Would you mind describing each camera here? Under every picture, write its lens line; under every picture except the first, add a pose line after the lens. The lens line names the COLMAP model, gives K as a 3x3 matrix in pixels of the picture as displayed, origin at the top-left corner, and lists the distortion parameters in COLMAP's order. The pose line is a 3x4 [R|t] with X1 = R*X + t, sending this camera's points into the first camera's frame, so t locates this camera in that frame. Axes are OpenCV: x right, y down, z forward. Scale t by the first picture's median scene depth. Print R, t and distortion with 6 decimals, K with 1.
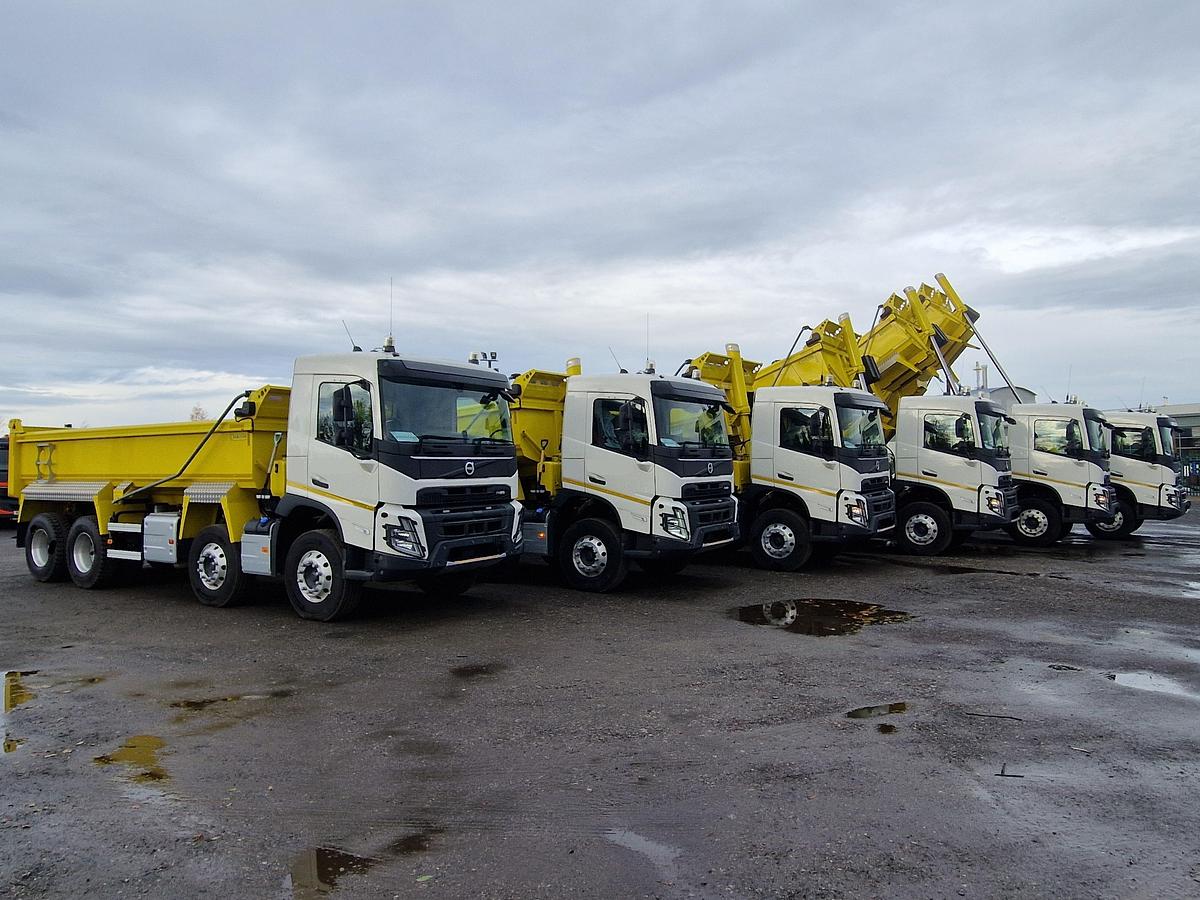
lens RADIAL K [[815.0, 0, 642.0], [0, 815.0, 450.2], [0, 0, 1]] dist [0.005224, 0.002444]
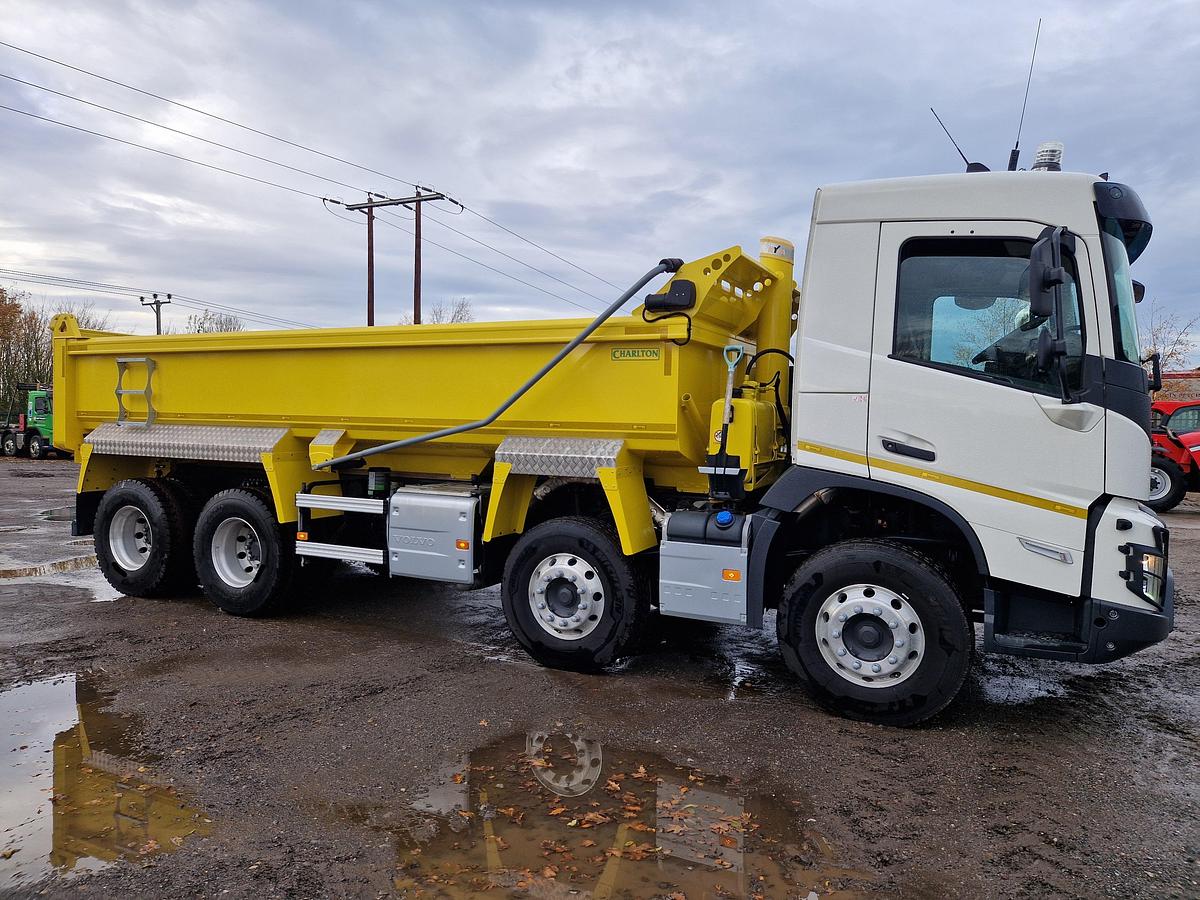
lens RADIAL K [[810.5, 0, 620.3], [0, 810.5, 451.5], [0, 0, 1]] dist [0.071172, -0.037233]
pose [[0.995464, 0.018672, 0.093287, -0.484014], [-0.024949, 0.997470, 0.066571, 0.011123], [-0.091808, -0.068596, 0.993411, 0.424572]]
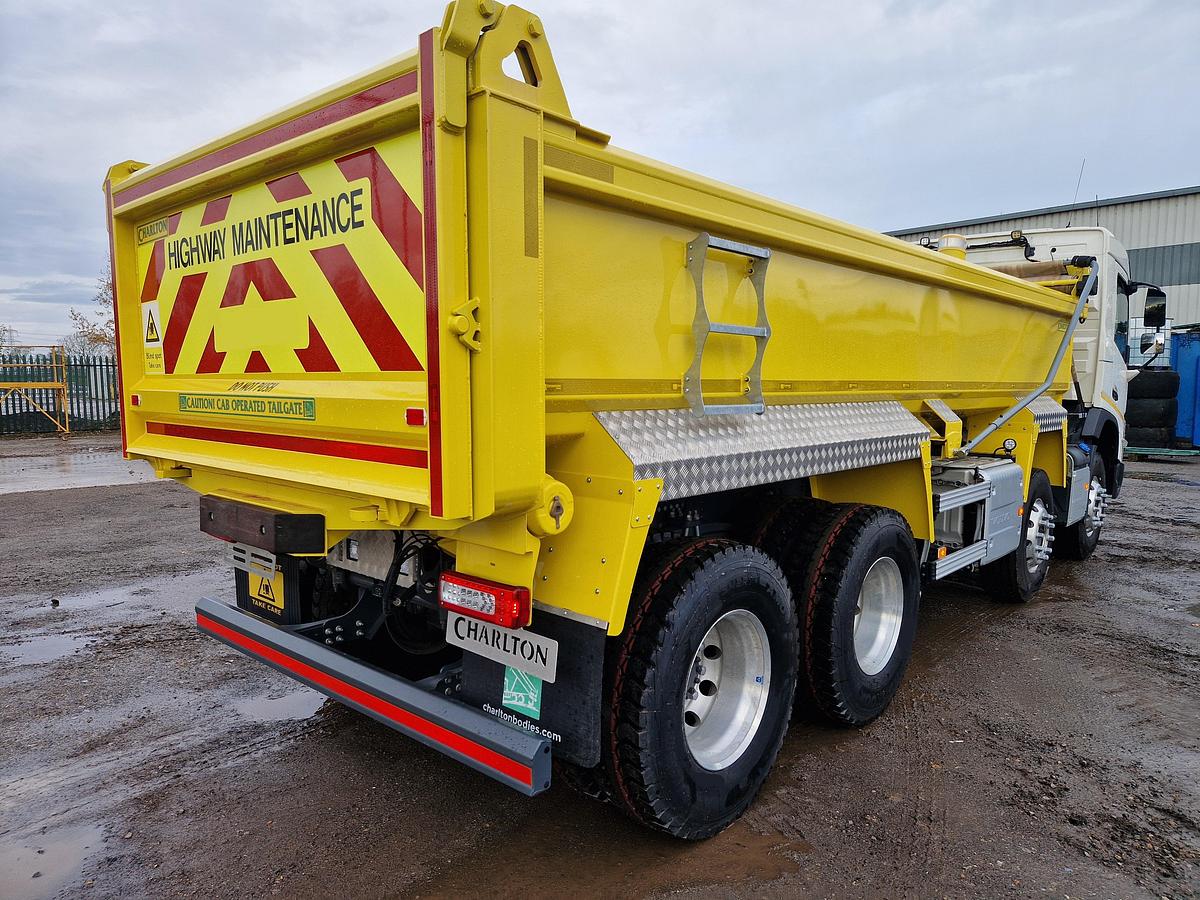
lens RADIAL K [[810.5, 0, 620.3], [0, 810.5, 451.5], [0, 0, 1]] dist [0.071172, -0.037233]
pose [[0.161180, -0.086821, 0.983099, -1.045163], [-0.033399, 0.995073, 0.093355, 0.032346], [-0.986360, -0.047881, 0.157487, 1.079949]]
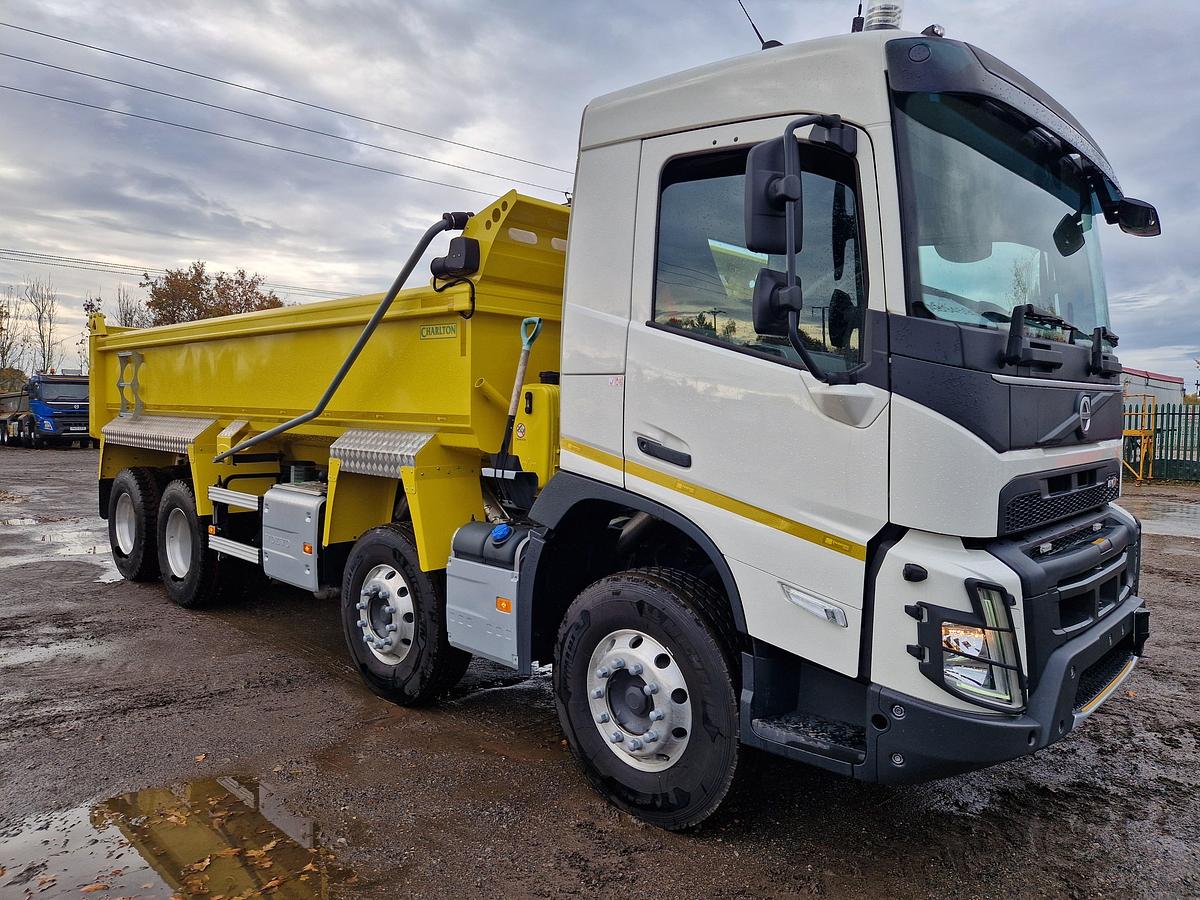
lens RADIAL K [[810.5, 0, 620.3], [0, 810.5, 451.5], [0, 0, 1]] dist [0.071172, -0.037233]
pose [[0.977484, 0.034091, -0.208238, -0.270396], [-0.017880, 0.996695, 0.079240, 0.011012], [0.210251, -0.073733, 0.974863, 0.520851]]
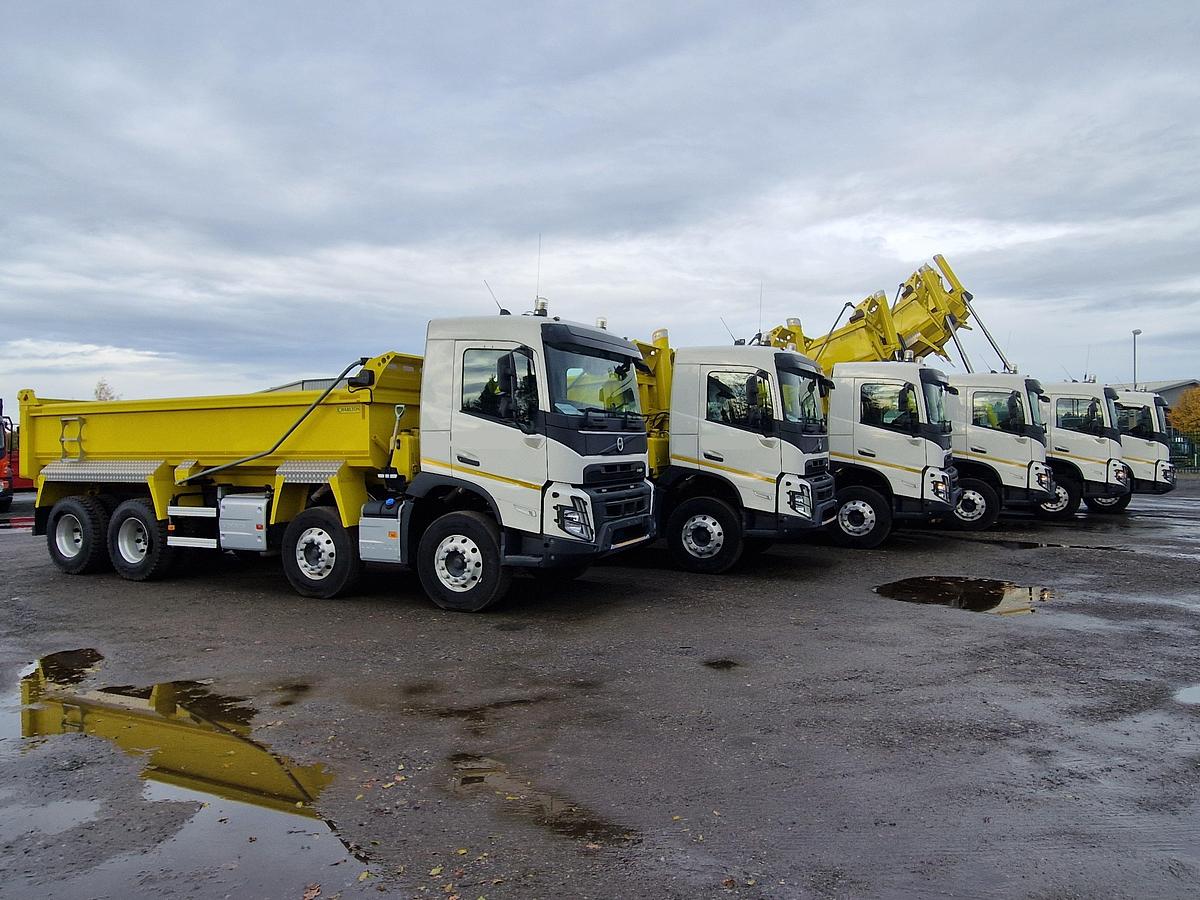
lens RADIAL K [[806.9, 0, 634.3], [0, 806.9, 432.4], [0, 0, 1]] dist [0.000213, 0.003700]
pose [[0.993246, 0.000413, 0.116023, -0.250368], [-0.000715, 0.999996, 0.002557, 0.005593], [-0.116021, -0.002623, 0.993243, 0.069496]]
